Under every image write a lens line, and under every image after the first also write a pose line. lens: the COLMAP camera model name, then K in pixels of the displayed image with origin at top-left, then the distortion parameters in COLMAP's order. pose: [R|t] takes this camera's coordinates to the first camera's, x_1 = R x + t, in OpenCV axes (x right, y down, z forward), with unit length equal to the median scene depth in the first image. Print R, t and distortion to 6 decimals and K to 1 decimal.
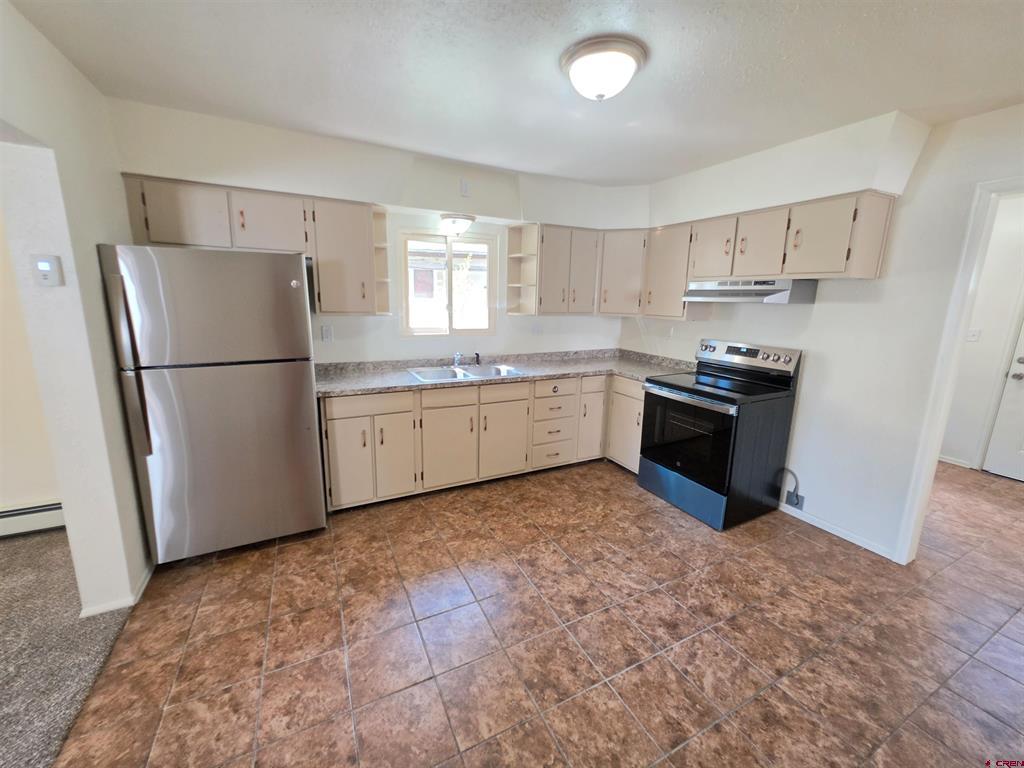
lens RADIAL K [[405.4, 0, 512.1], [0, 405.4, 381.6], [0, 0, 1]] dist [0.001008, 0.000266]
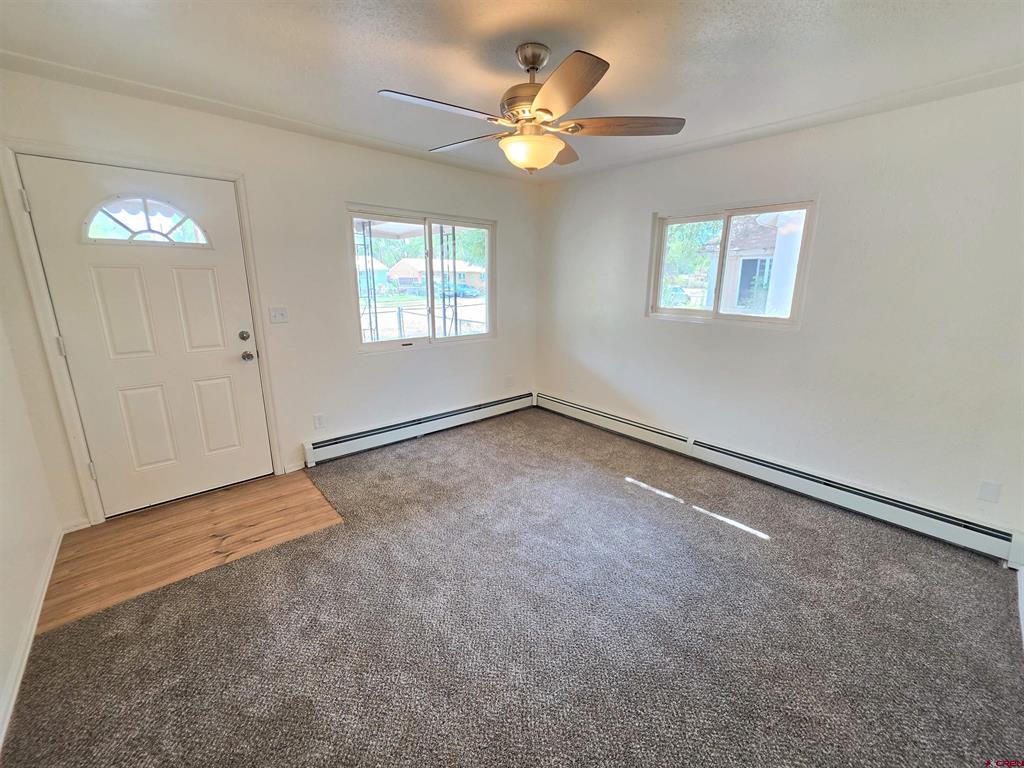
lens RADIAL K [[406.8, 0, 513.8], [0, 406.8, 380.2], [0, 0, 1]] dist [-0.000176, 0.000996]
pose [[0.251521, 0.213352, -0.944044, -0.535653], [-0.204447, 0.965103, 0.163640, 0.051092], [0.946012, 0.151848, 0.286362, -0.244315]]
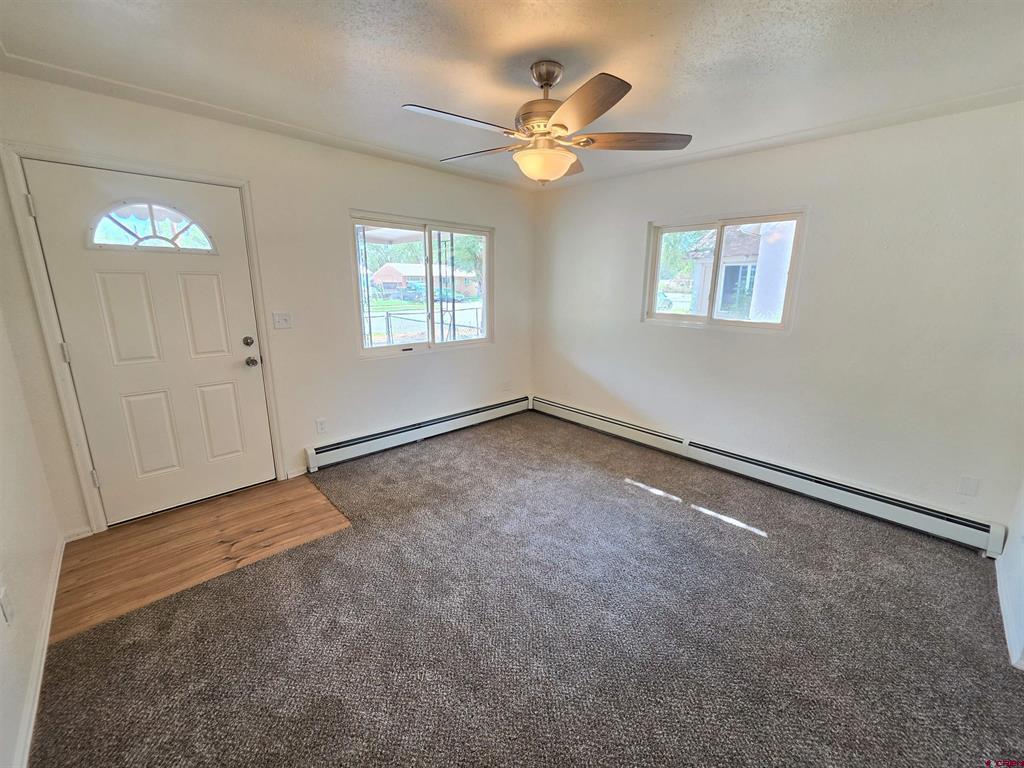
lens RADIAL K [[405.4, 0, 512.1], [0, 405.4, 381.6], [0, 0, 1]] dist [0.001008, 0.000266]
pose [[0.285594, 0.205650, -0.936026, -0.530696], [-0.204530, 0.967282, 0.150112, 0.059252], [0.936271, 0.148574, 0.318311, -0.304934]]
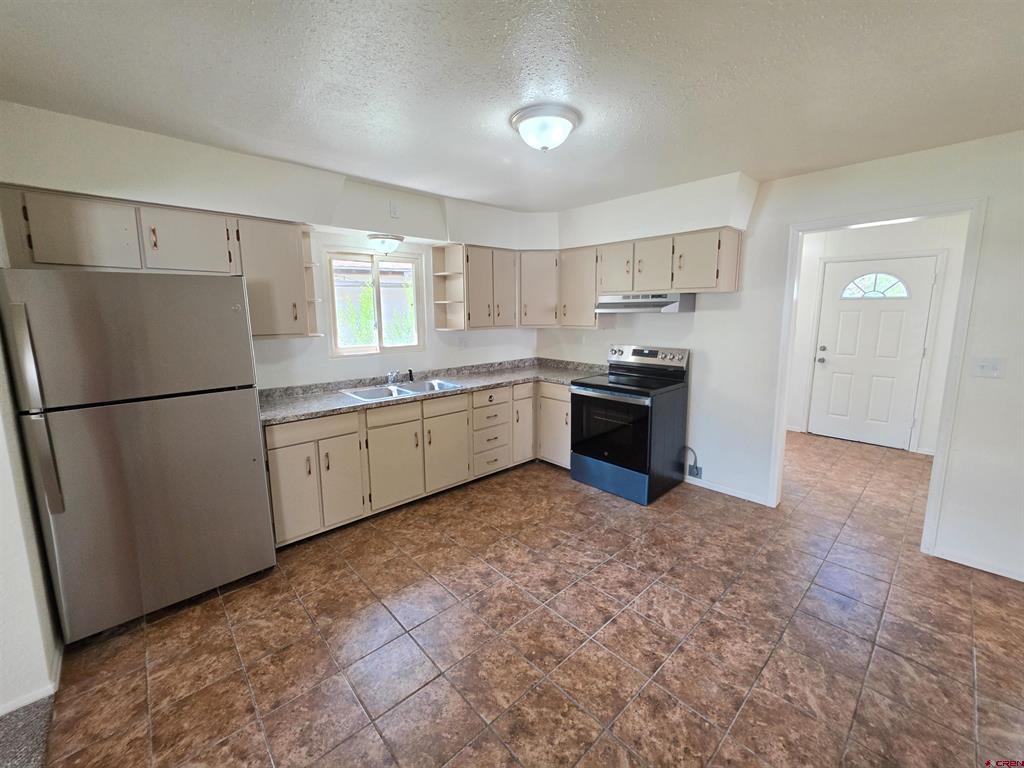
lens RADIAL K [[414.8, 0, 516.0], [0, 414.8, 379.3], [0, 0, 1]] dist [-0.000593, 0.000337]
pose [[0.960468, -0.072490, 0.268788, -0.158199], [0.083465, 0.996071, -0.029615, 0.008393], [-0.265585, 0.050878, 0.962744, -0.084884]]
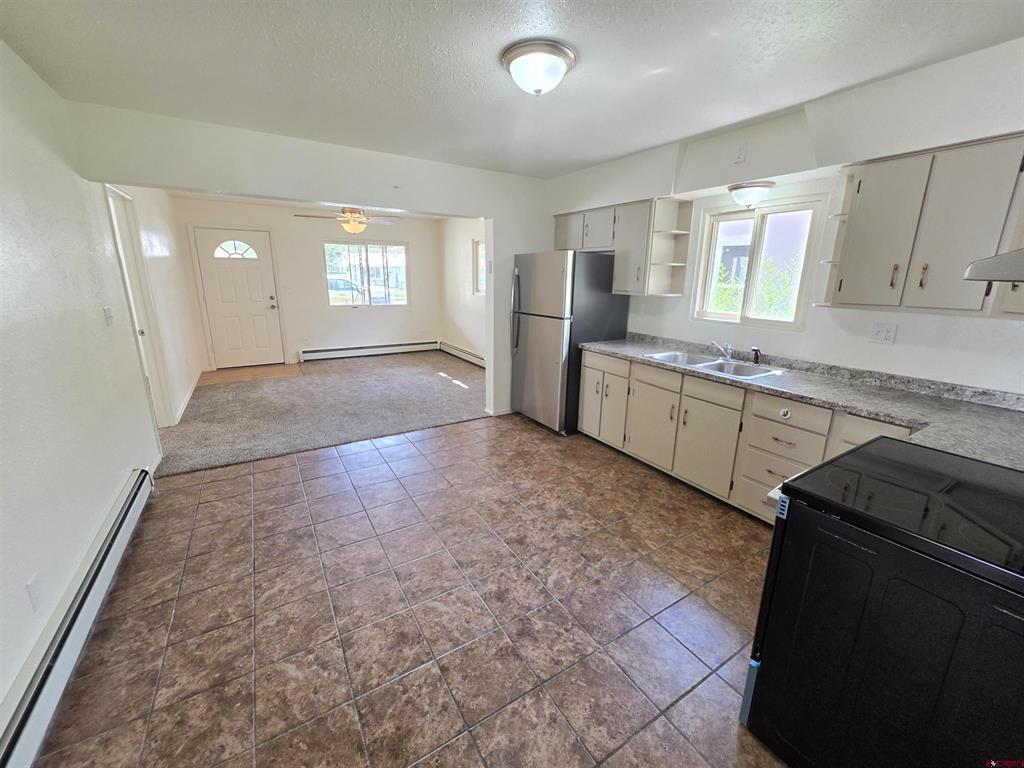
lens RADIAL K [[405.4, 0, 512.1], [0, 405.4, 381.6], [0, 0, 1]] dist [0.001008, 0.000266]
pose [[0.088184, 0.233042, -0.968460, 0.959014], [-0.219969, 0.952801, 0.209245, -0.099607], [0.971513, 0.194579, 0.135284, 0.601678]]
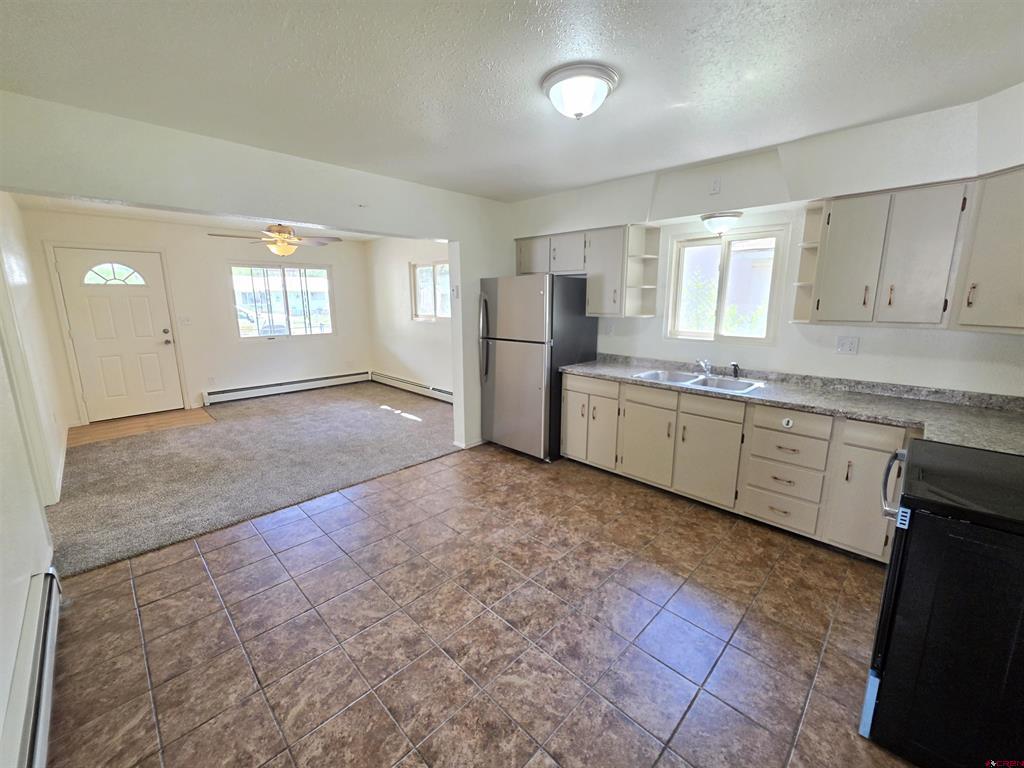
lens RADIAL K [[411.3, 0, 512.0], [0, 411.3, 384.0], [0, 0, 1]] dist [-0.000657, 0.000532]
pose [[0.316747, 0.173047, -0.932591, 0.850506], [-0.188802, 0.975044, 0.116799, -0.057634], [0.929530, 0.139080, 0.341514, 0.357141]]
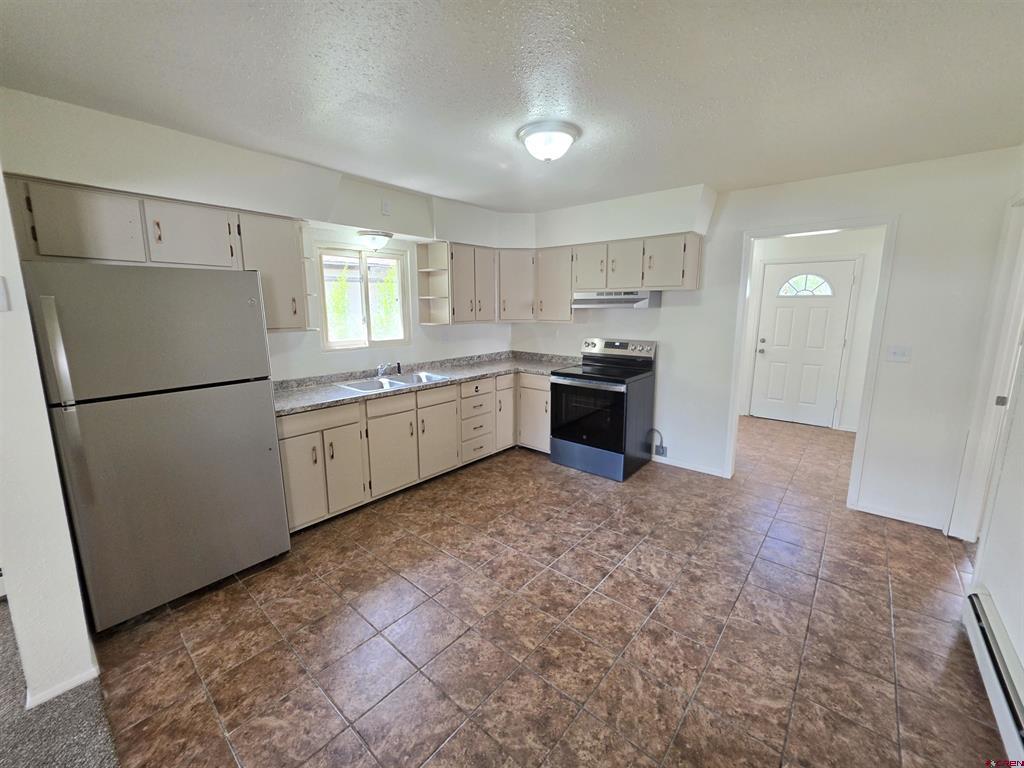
lens RADIAL K [[411.3, 0, 512.0], [0, 411.3, 384.0], [0, 0, 1]] dist [-0.000657, 0.000532]
pose [[0.923408, -0.094810, 0.371926, -0.303010], [0.100631, 0.994917, 0.003776, 0.013615], [-0.370393, 0.033941, 0.928255, -0.126299]]
